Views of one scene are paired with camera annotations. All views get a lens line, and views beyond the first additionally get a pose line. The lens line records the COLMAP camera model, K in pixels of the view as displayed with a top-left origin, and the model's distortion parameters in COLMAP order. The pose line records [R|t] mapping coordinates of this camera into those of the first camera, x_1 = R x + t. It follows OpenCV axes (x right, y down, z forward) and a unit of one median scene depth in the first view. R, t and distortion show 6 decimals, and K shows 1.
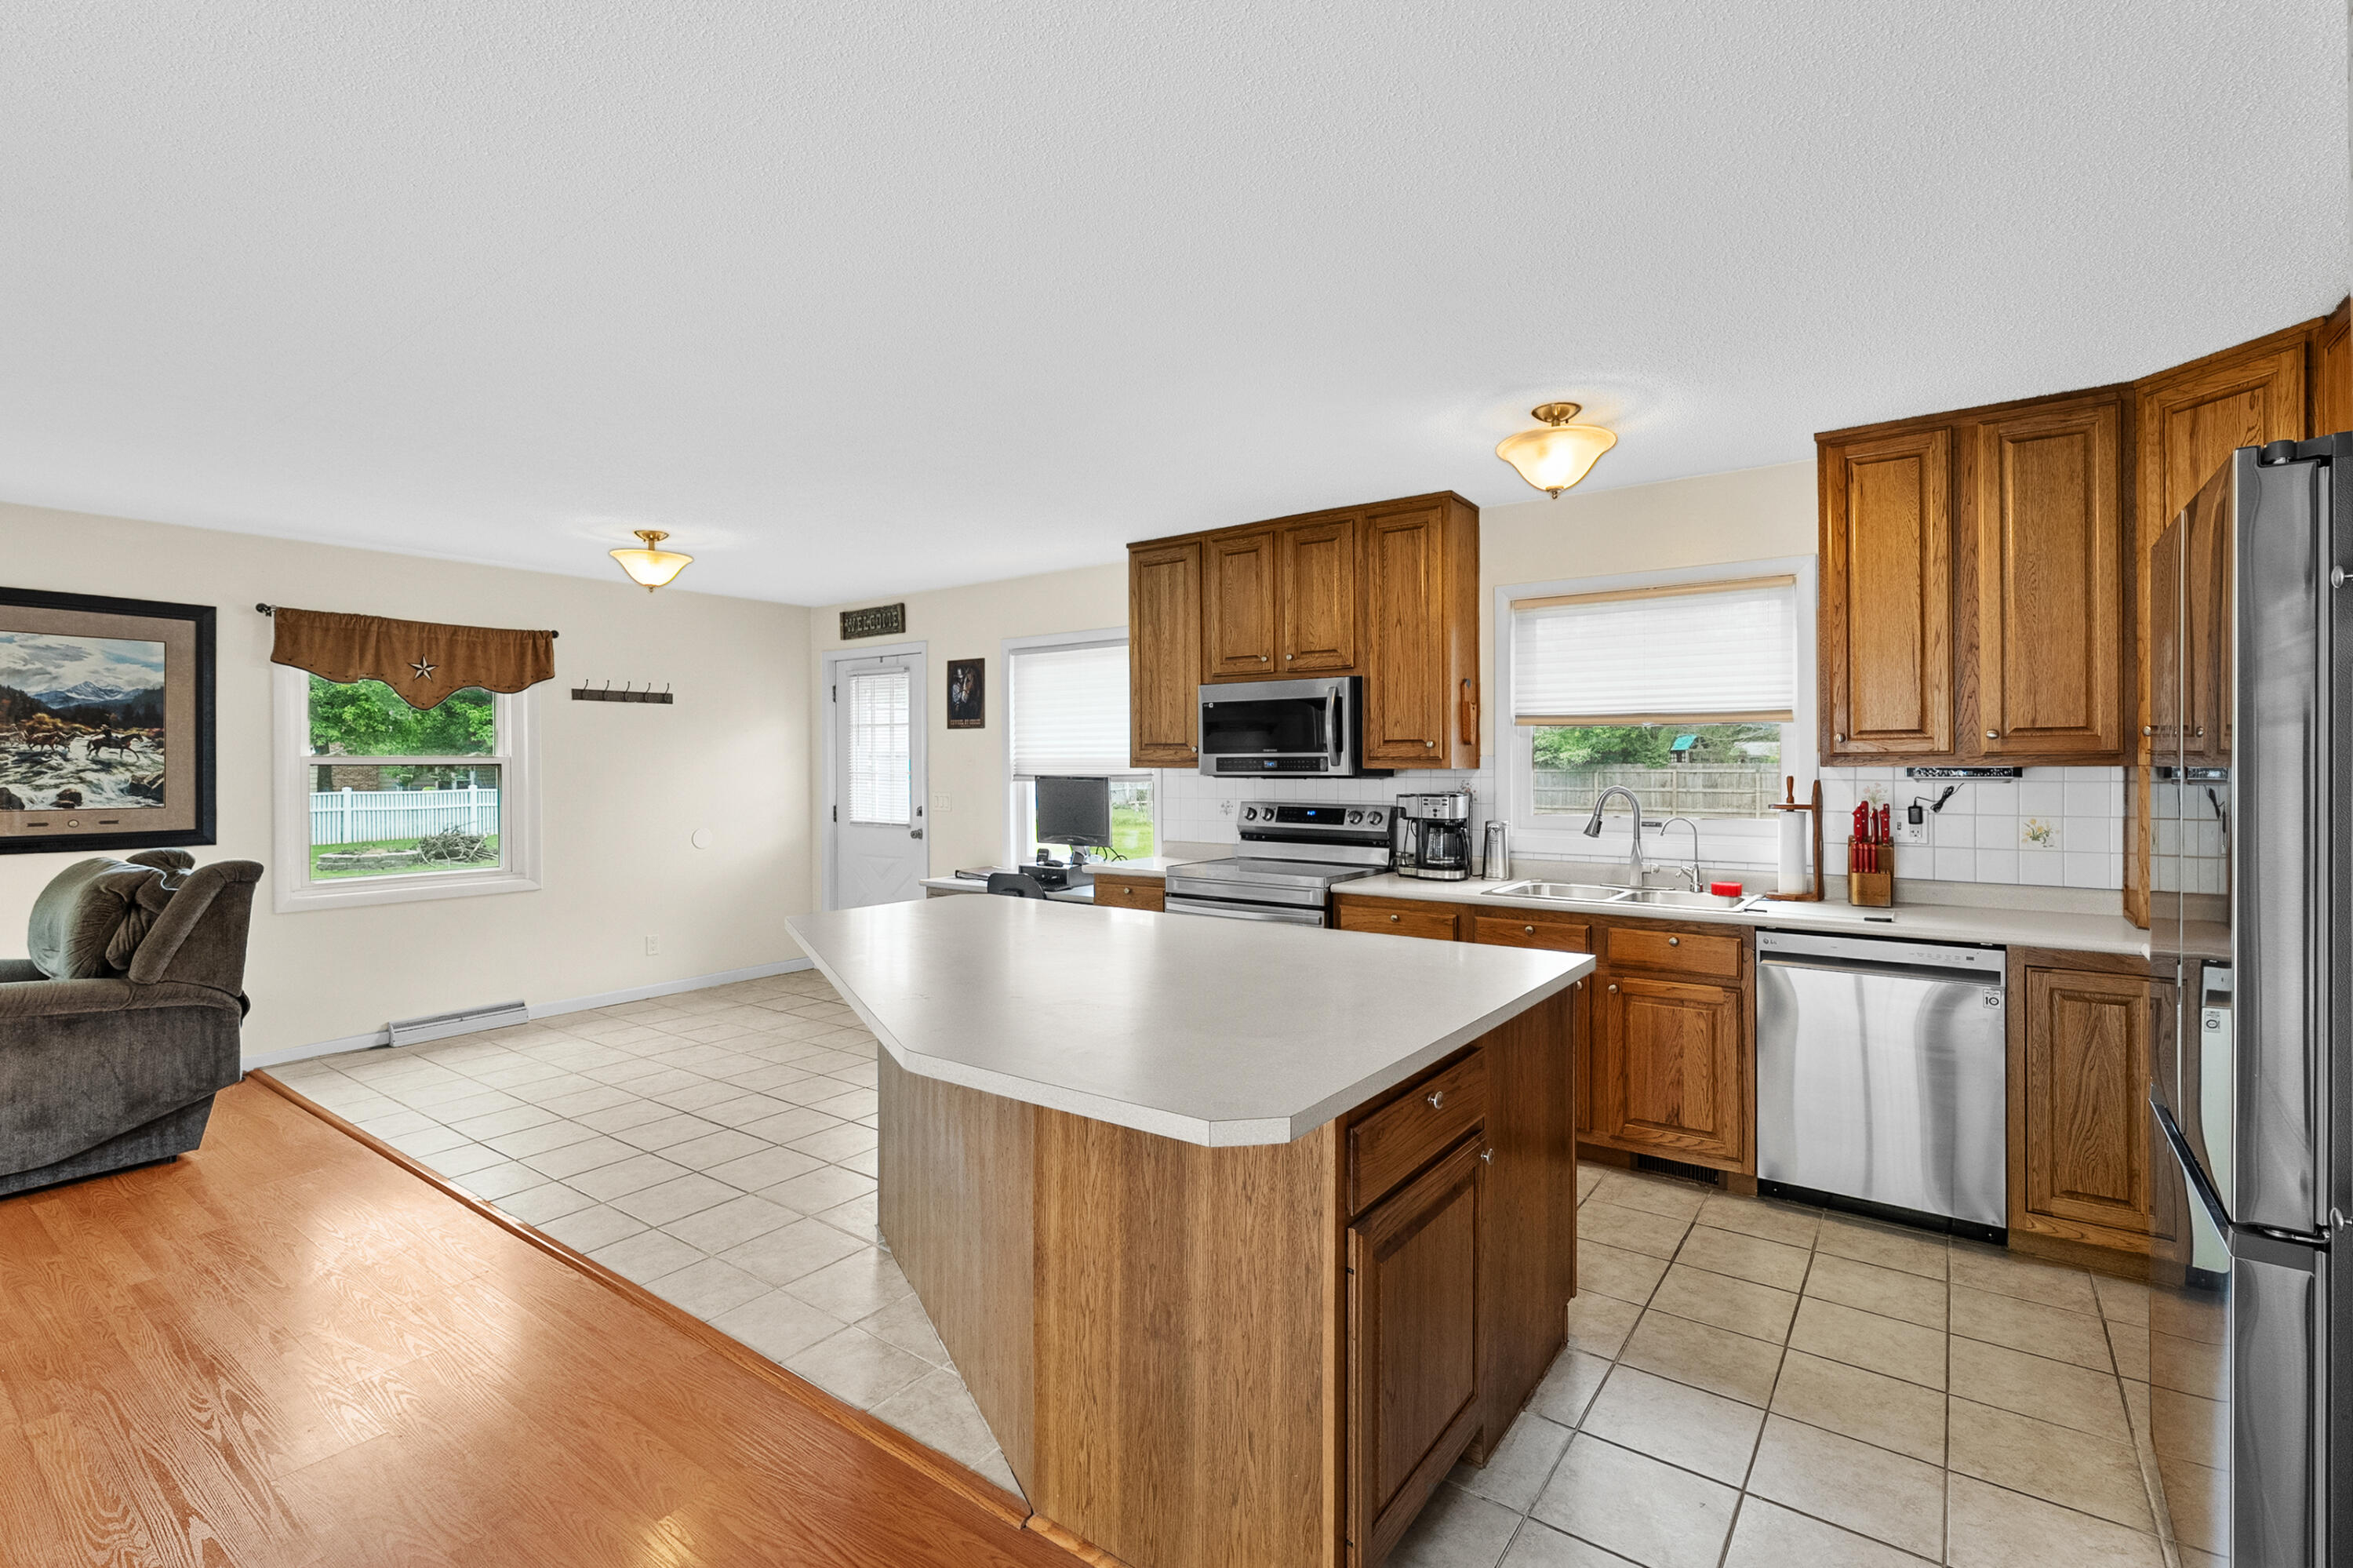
lens RADIAL K [[1064.9, 0, 1171.1], [0, 1064.9, 766.2], [0, 0, 1]] dist [-0.006114, 0.001263]
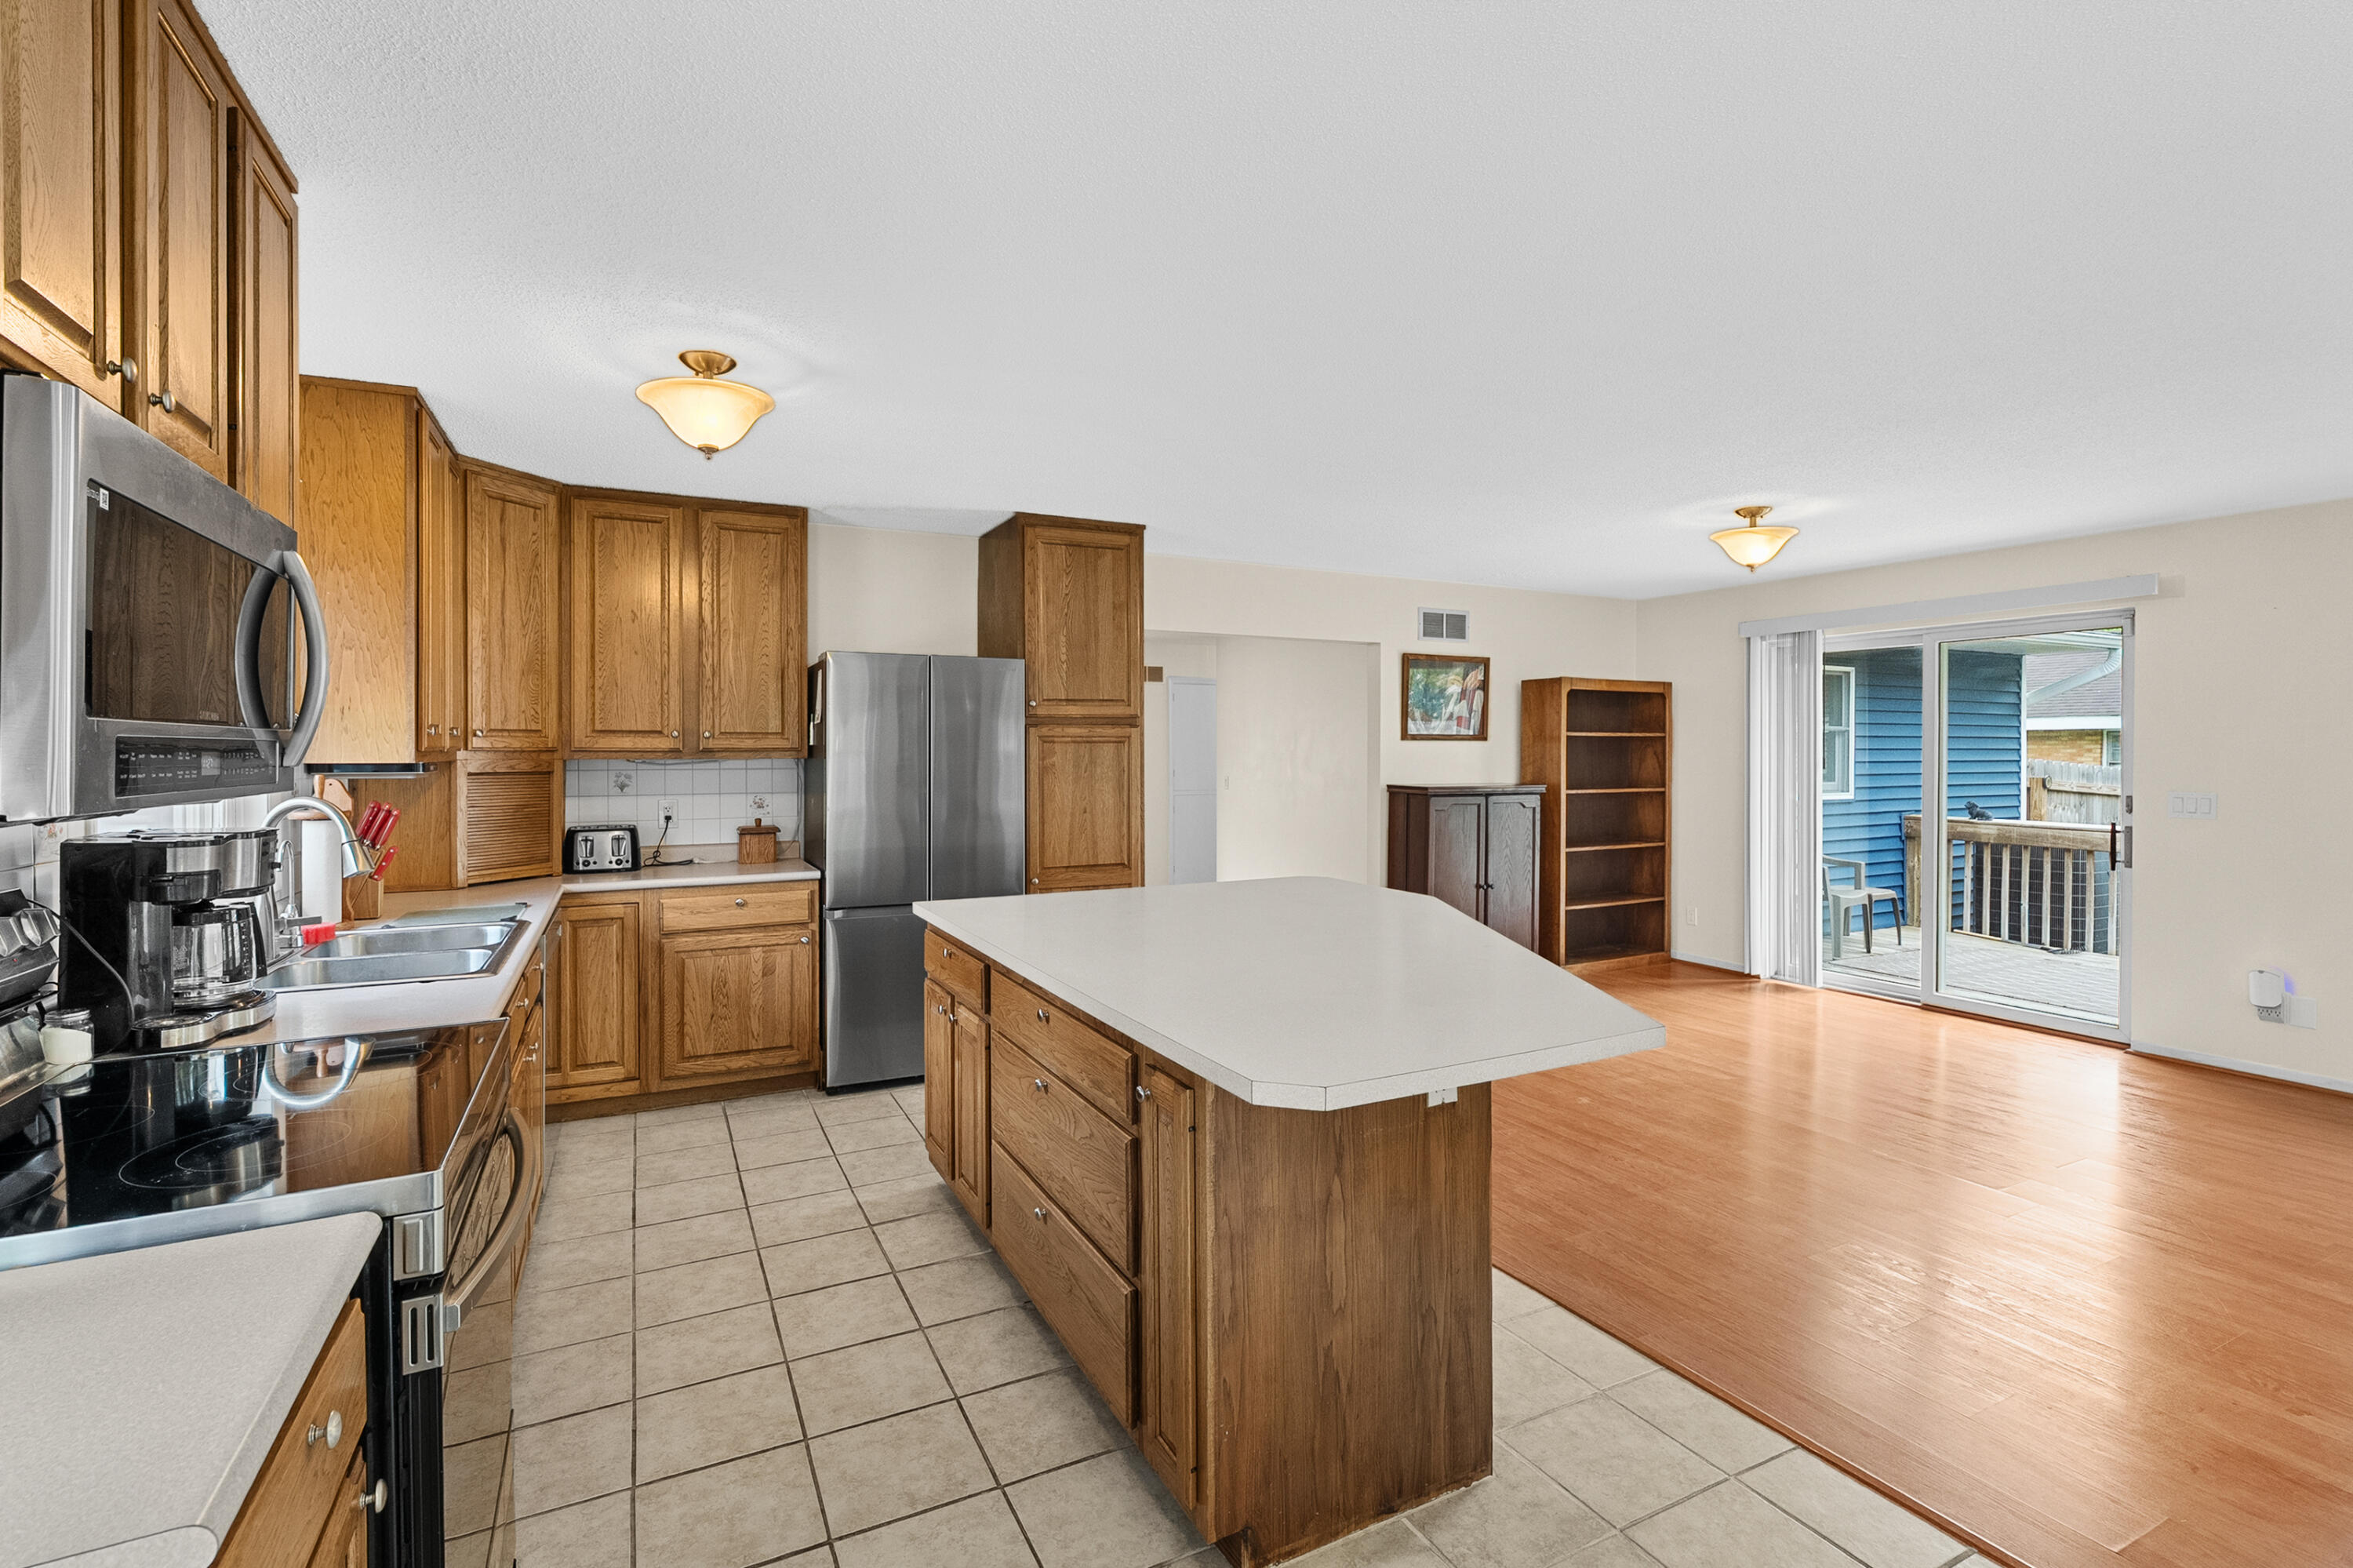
lens RADIAL K [[1067.3, 0, 1175.3], [0, 1067.3, 764.5], [0, 0, 1]] dist [-0.002928, 0.000615]
pose [[-0.893150, -0.001146, 0.449757, -0.287836], [0.005833, 0.999883, 0.014131, -0.005554], [-0.449721, 0.015244, -0.893039, 1.202587]]
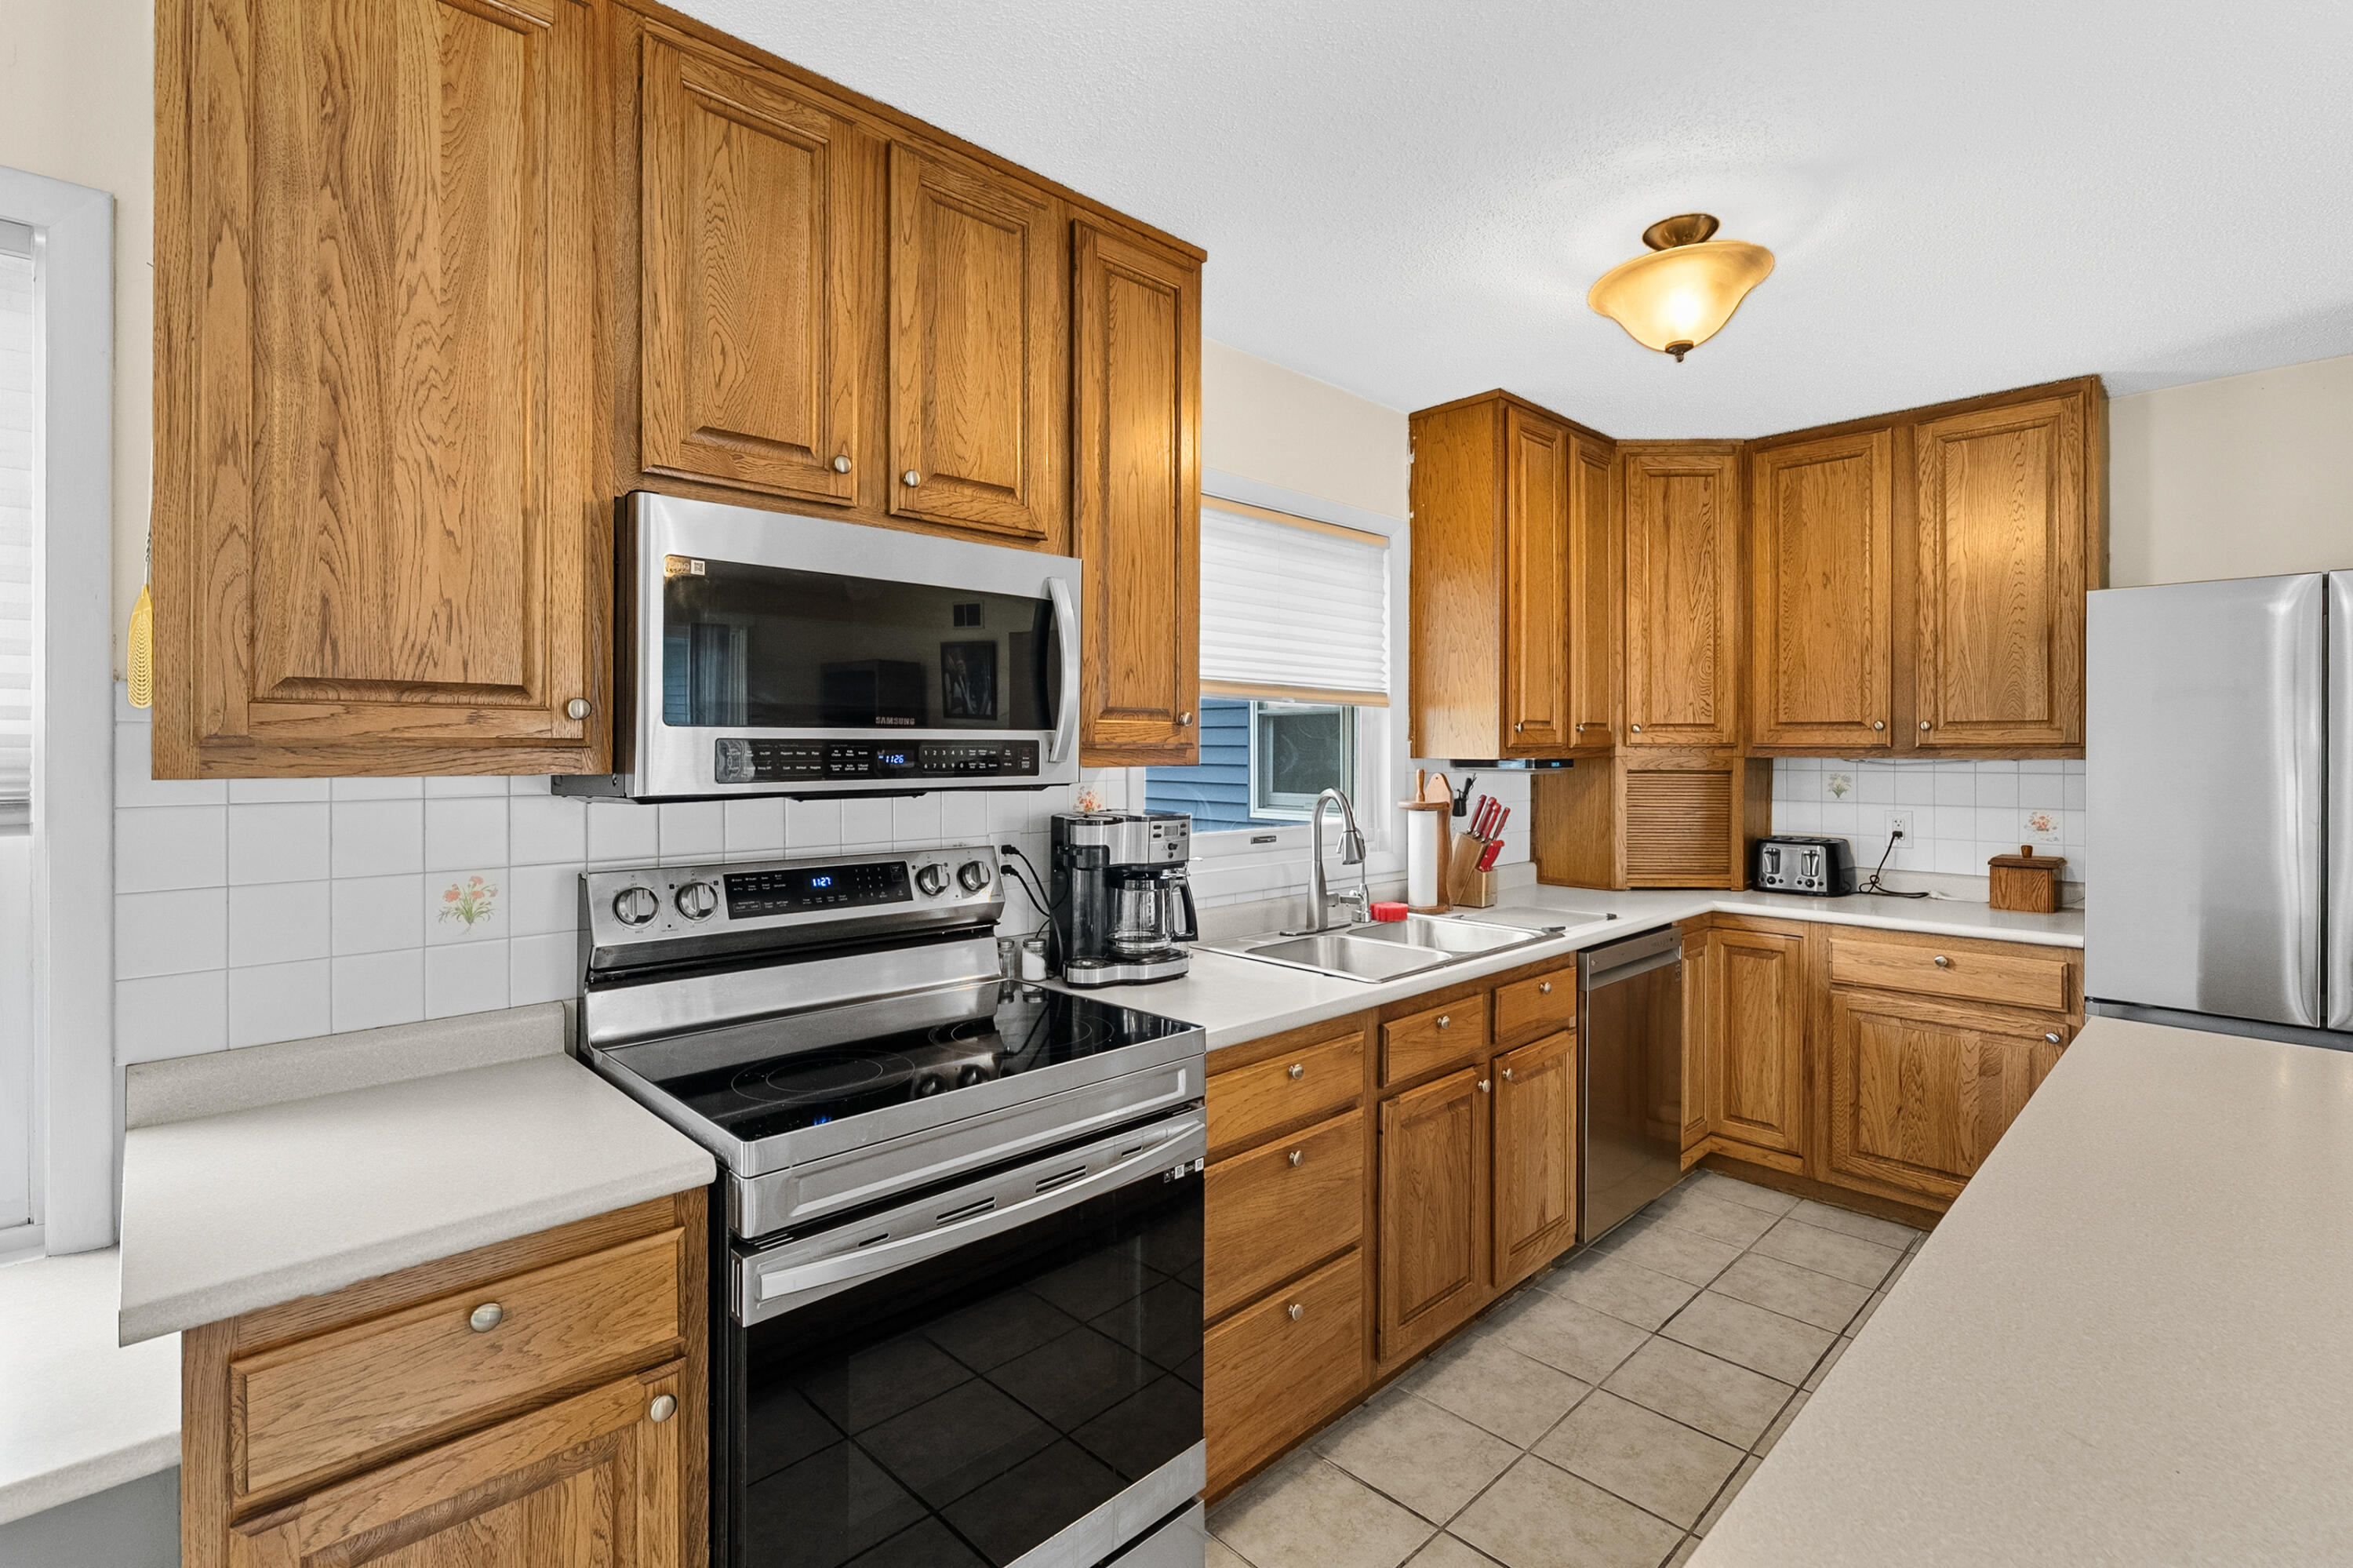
lens RADIAL K [[1071.6, 0, 1166.3], [0, 1071.6, 746.3], [0, 0, 1]] dist [-0.003674, 0.000395]
pose [[0.173019, 0.005739, 0.984902, -0.265285], [0.002229, 0.999978, -0.006218, -0.004037], [-0.984916, 0.003271, 0.173002, 0.891845]]
